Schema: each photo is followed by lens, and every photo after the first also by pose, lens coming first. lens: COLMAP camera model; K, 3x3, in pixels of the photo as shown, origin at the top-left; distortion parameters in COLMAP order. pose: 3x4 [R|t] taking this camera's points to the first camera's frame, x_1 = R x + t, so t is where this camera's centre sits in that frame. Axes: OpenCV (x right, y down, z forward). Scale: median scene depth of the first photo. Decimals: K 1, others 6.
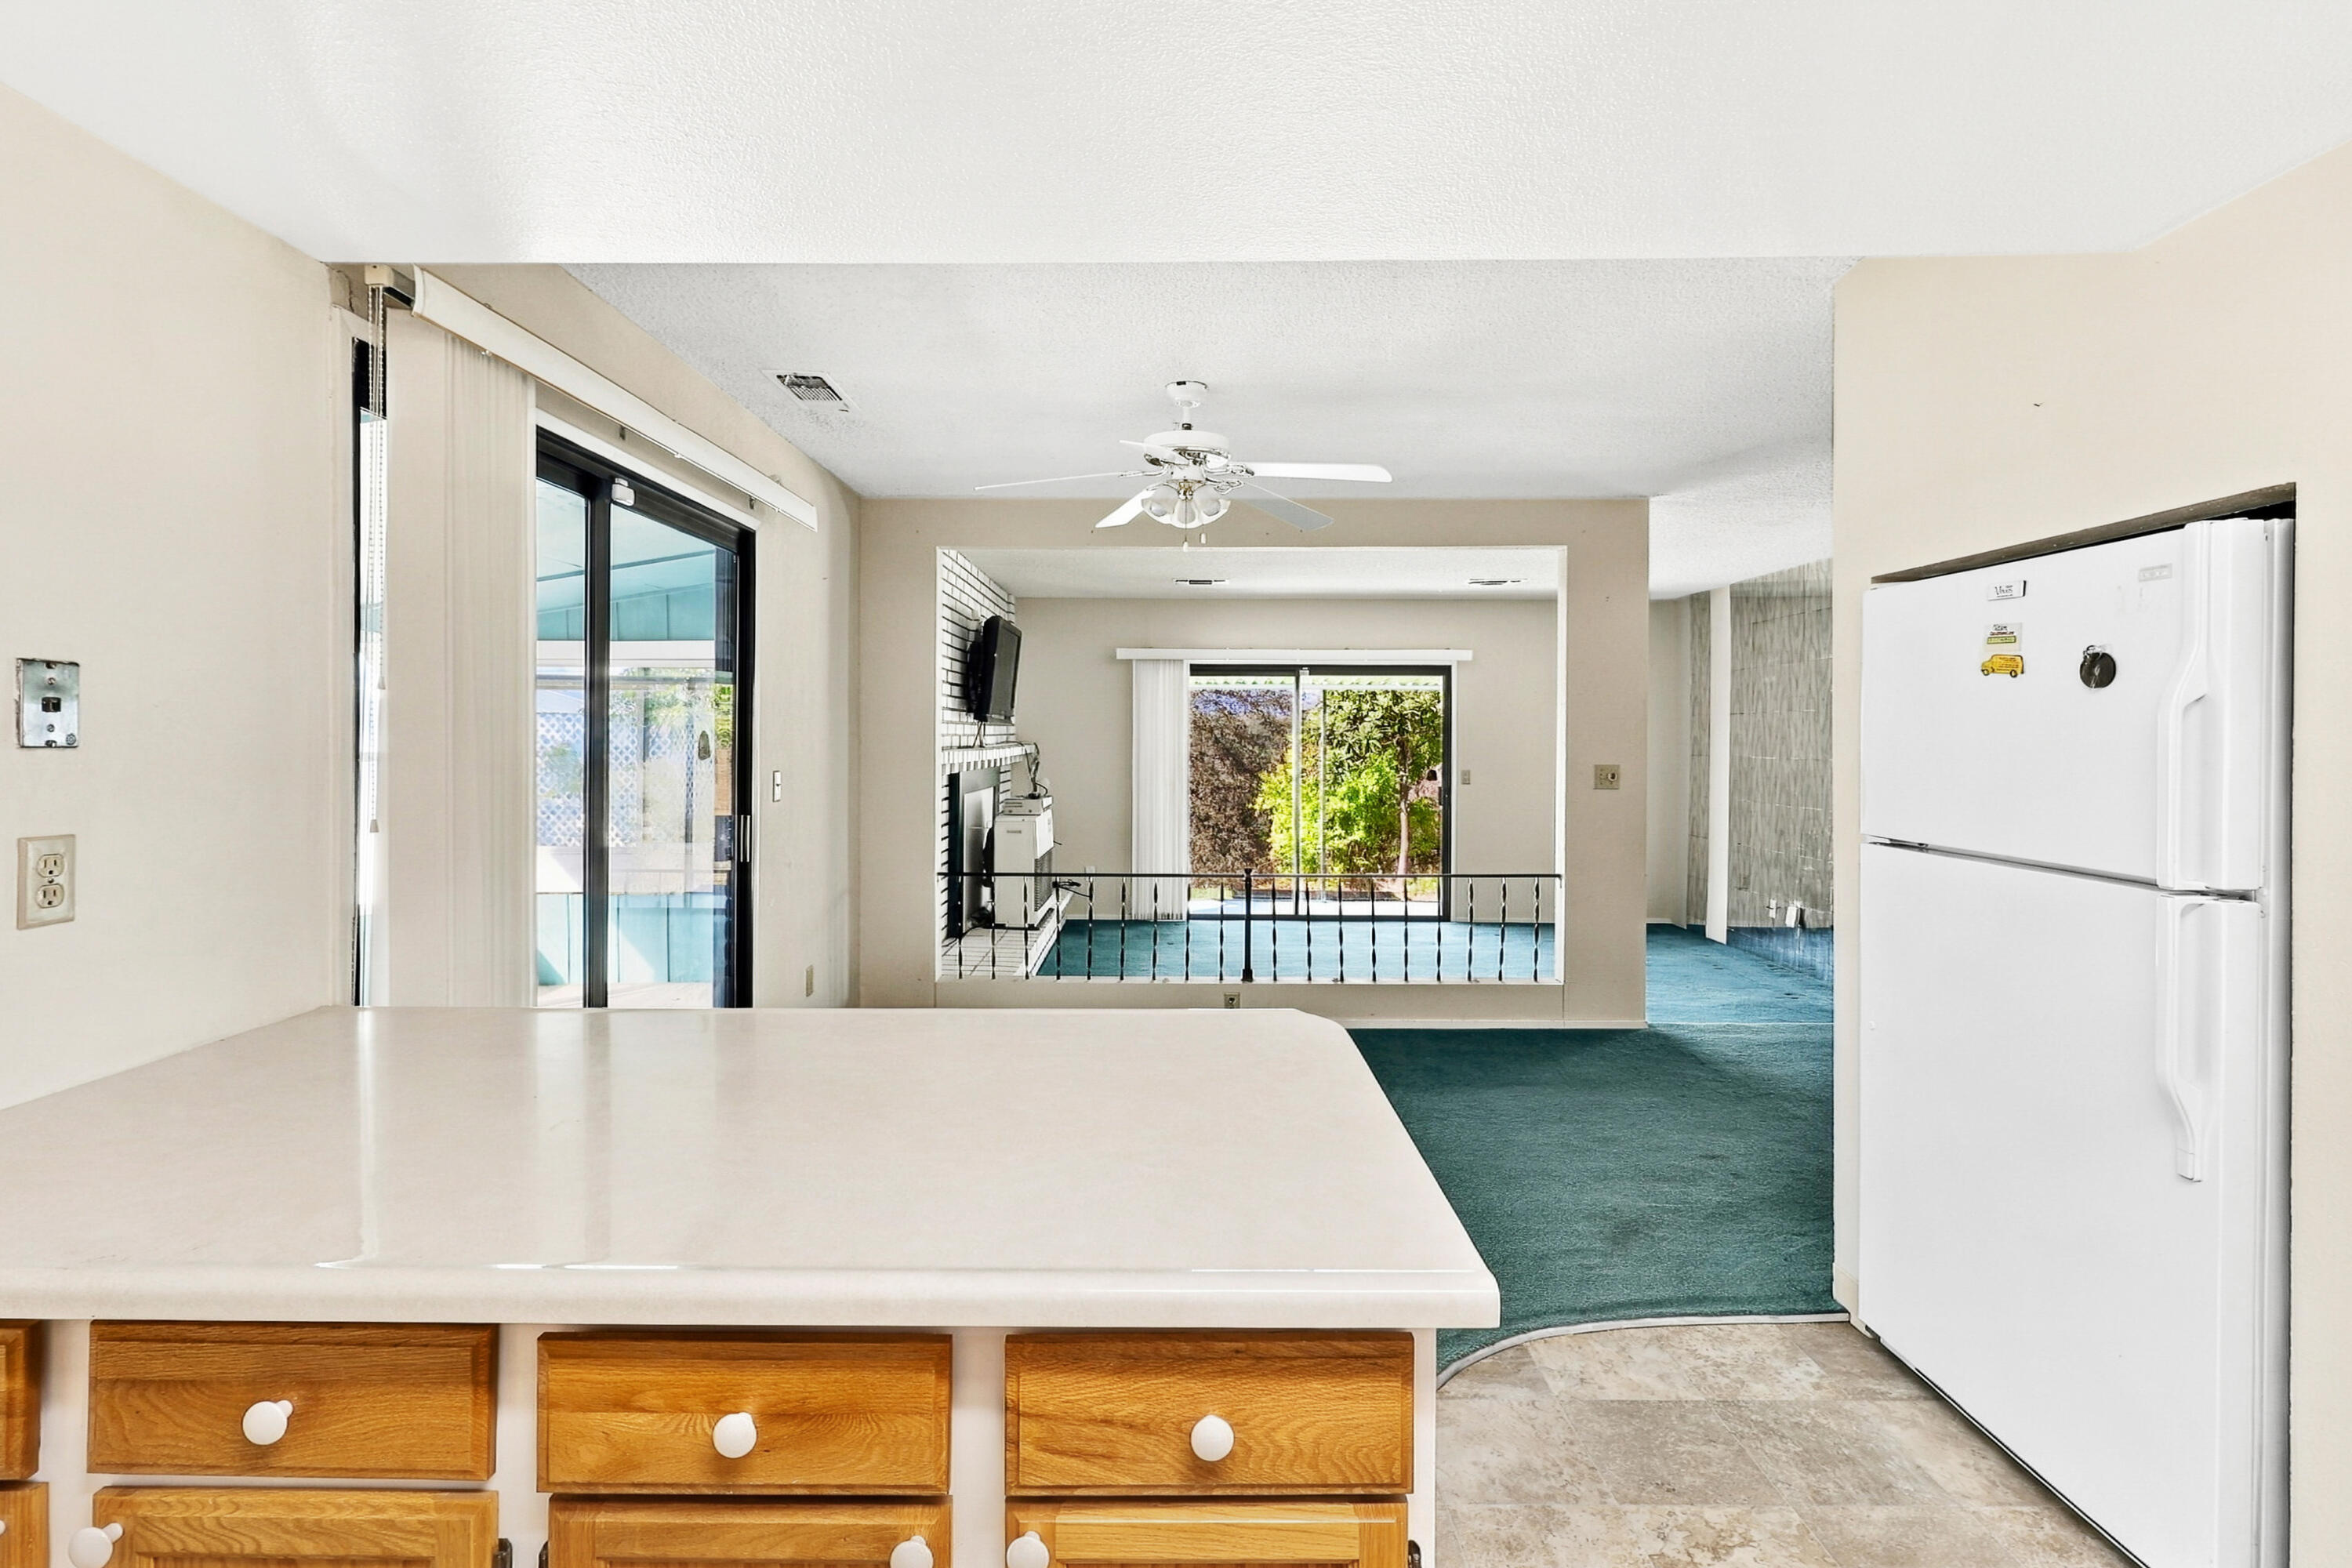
lens RADIAL K [[1081.6, 0, 1167.1], [0, 1081.6, 731.9], [0, 0, 1]] dist [-0.002907, -0.000340]
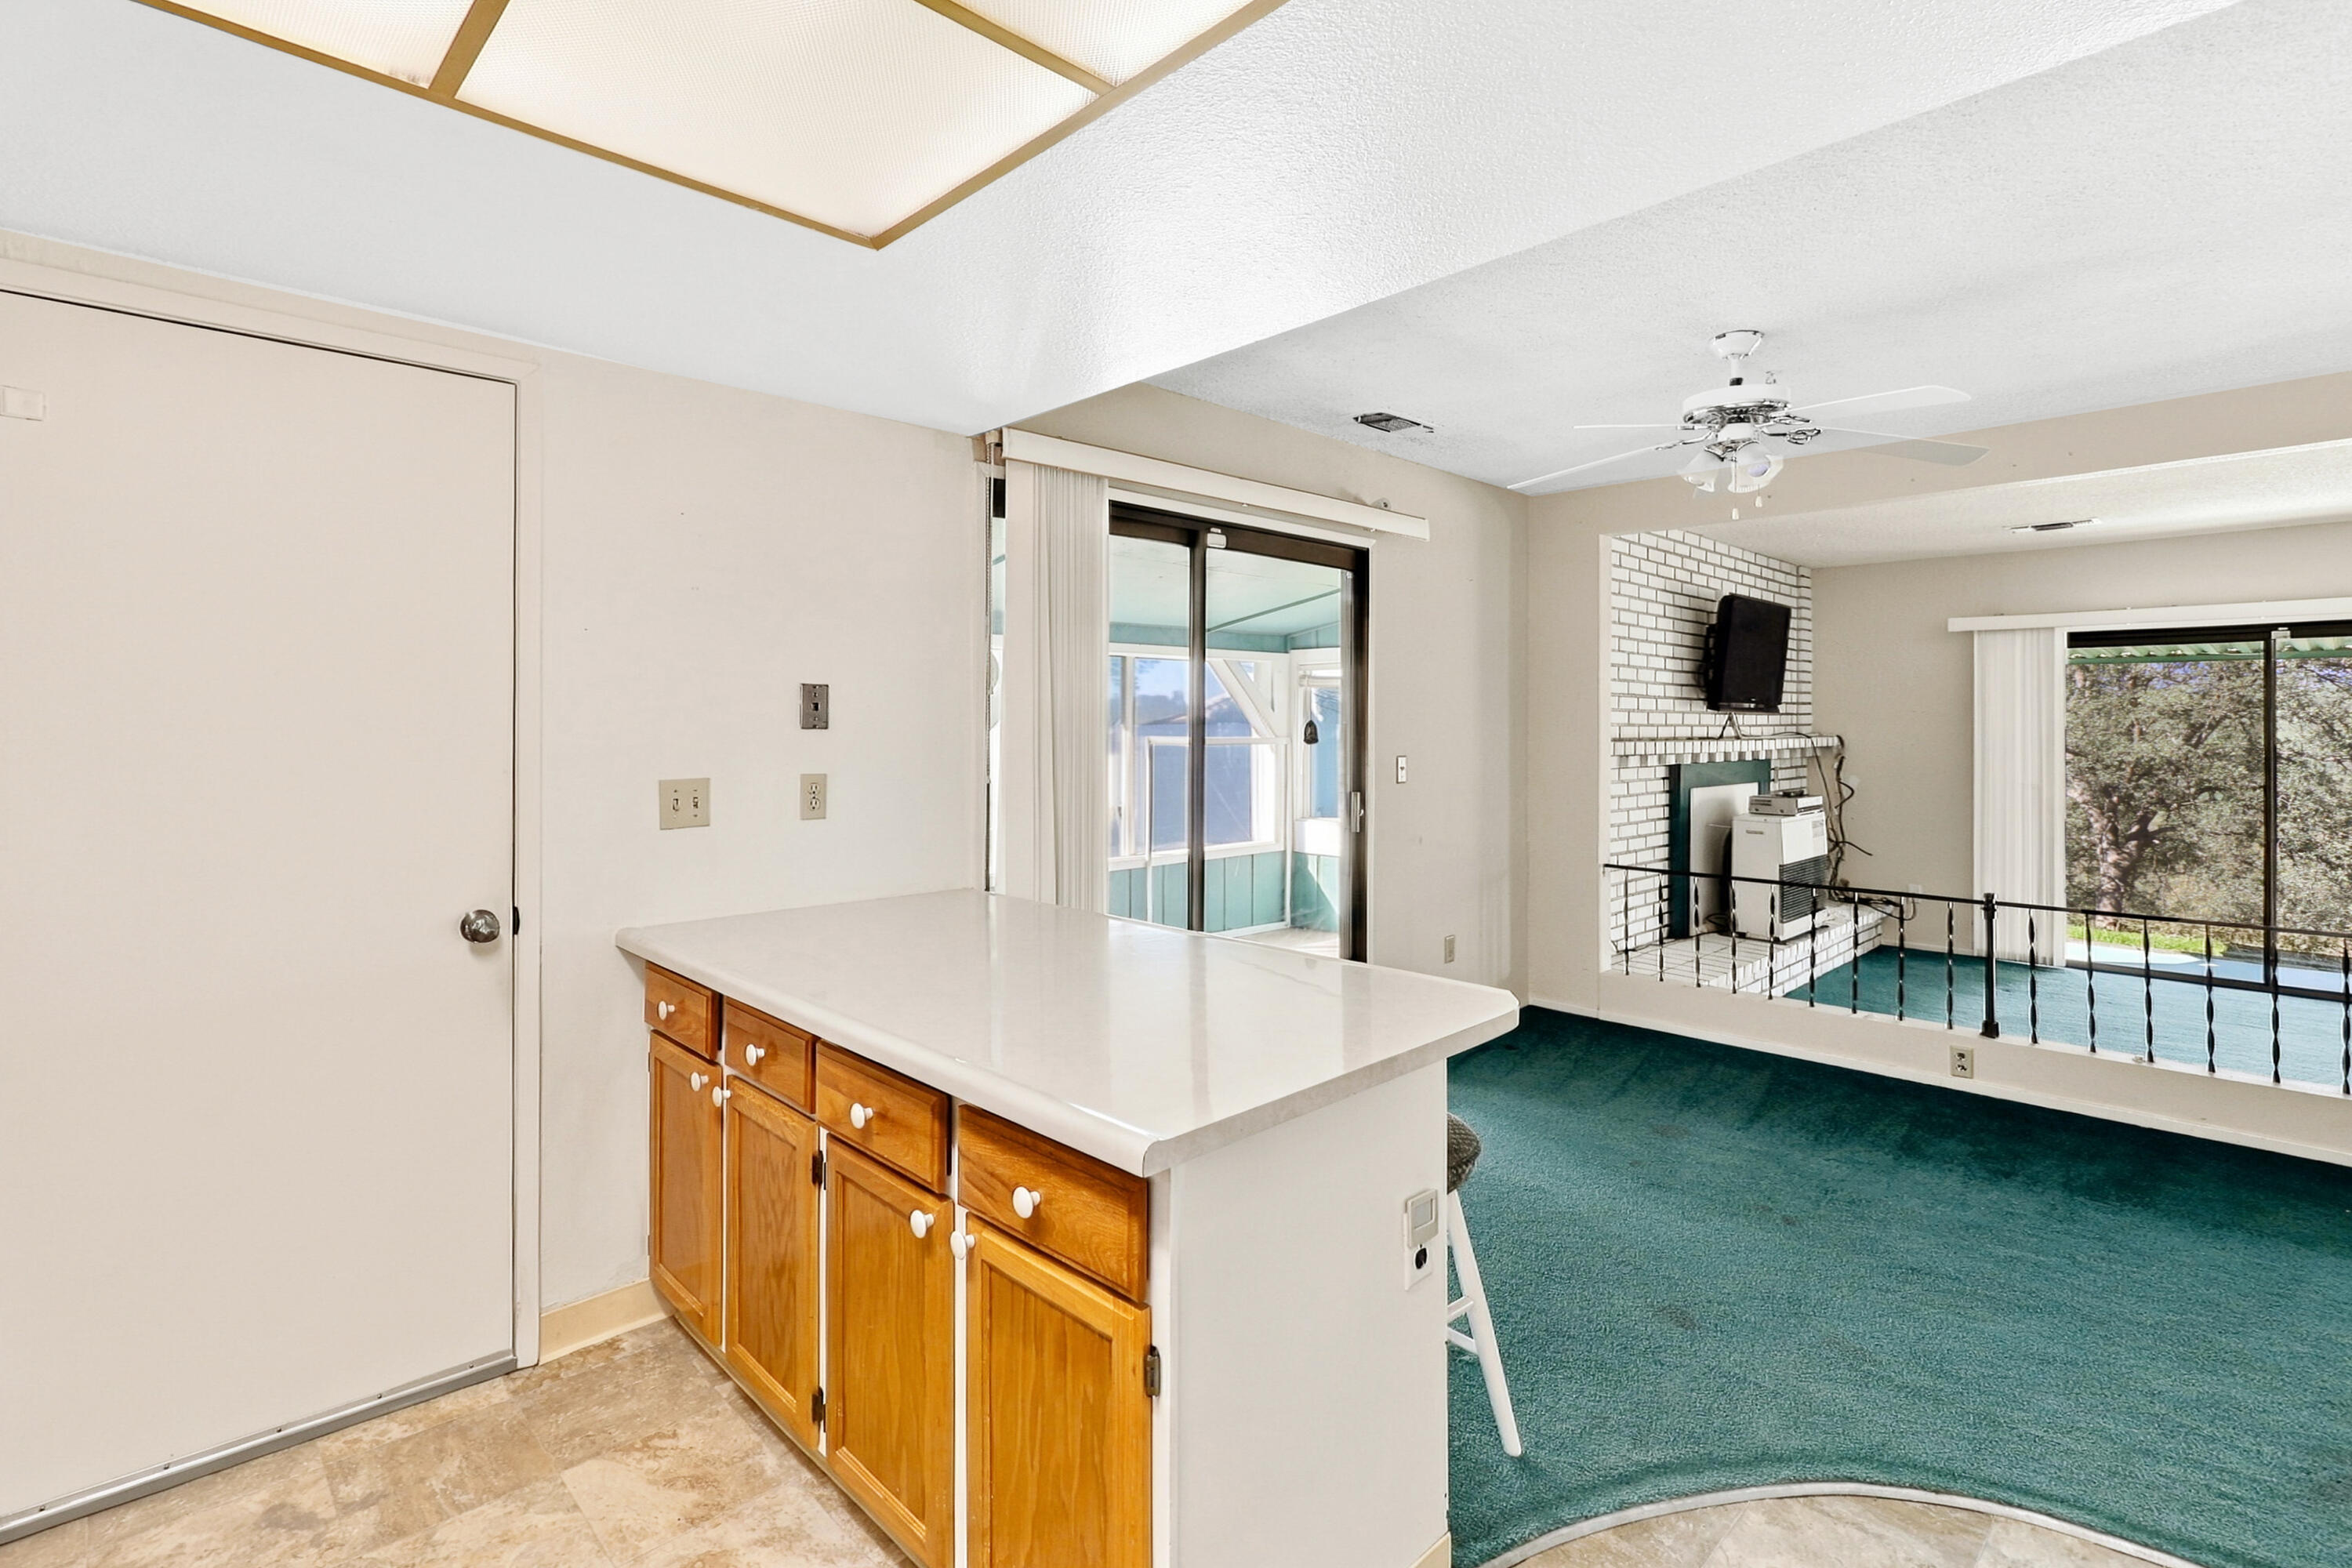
lens RADIAL K [[1089.6, 0, 1174.1], [0, 1089.6, 718.7], [0, 0, 1]] dist [0.002383, 0.000599]
pose [[0.705305, -0.003979, -0.708893, 0.219201], [0.001126, 0.999989, -0.004492, 0.001289], [0.708903, 0.002370, 0.705302, 0.018295]]
